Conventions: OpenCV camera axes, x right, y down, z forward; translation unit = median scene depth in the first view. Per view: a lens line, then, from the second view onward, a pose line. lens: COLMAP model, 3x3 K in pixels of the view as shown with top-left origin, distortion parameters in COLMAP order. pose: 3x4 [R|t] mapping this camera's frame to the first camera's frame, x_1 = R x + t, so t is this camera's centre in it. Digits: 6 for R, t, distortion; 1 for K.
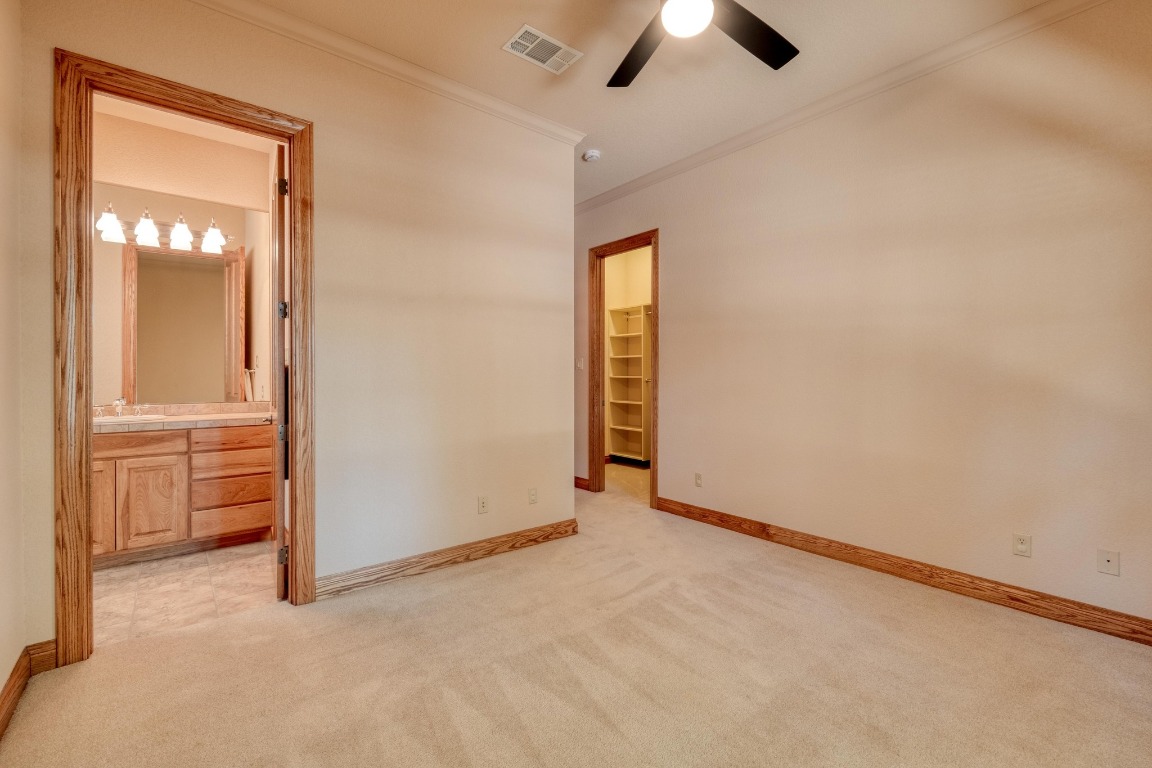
lens RADIAL K [[493.3, 0, 577.1], [0, 493.3, 380.8], [0, 0, 1]] dist [0.003086, -0.003048]
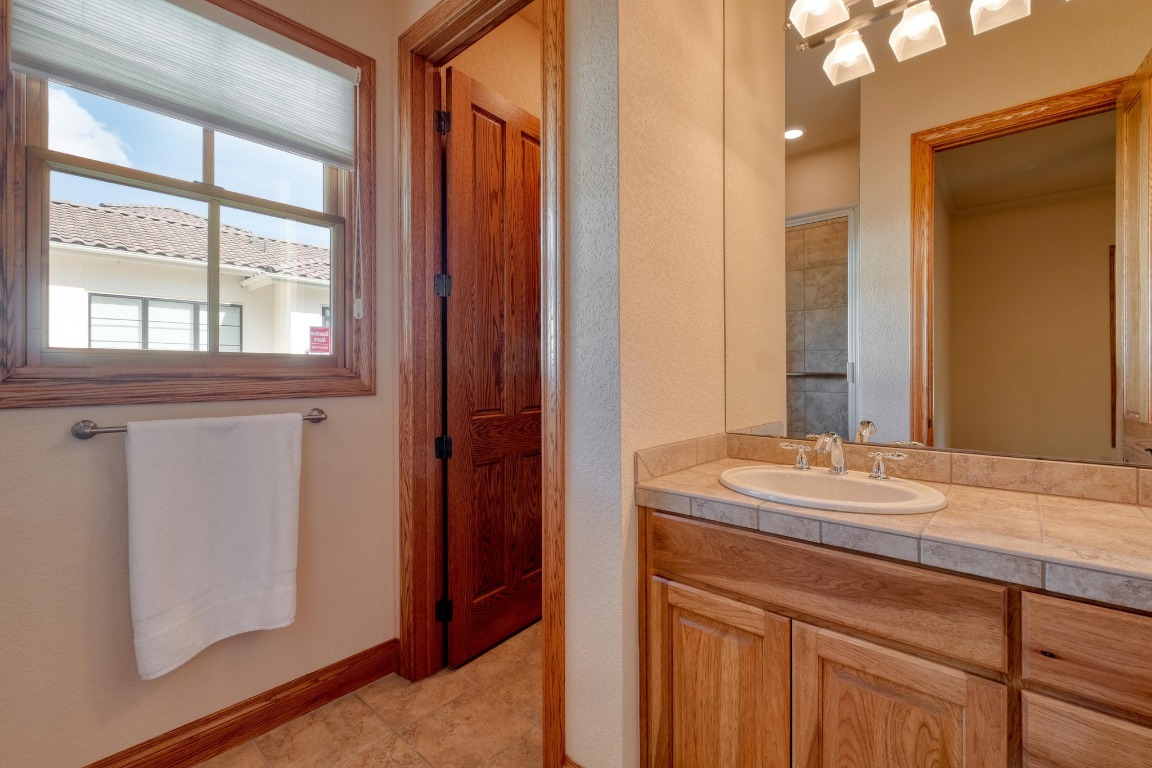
lens RADIAL K [[493.3, 0, 577.1], [0, 493.3, 380.8], [0, 0, 1]] dist [0.003086, -0.003048]
pose [[0.152381, 0.008280, -0.988287, -0.587266], [0.006412, 0.999936, 0.009367, -0.011062], [0.988301, -0.007764, 0.152318, 0.761945]]
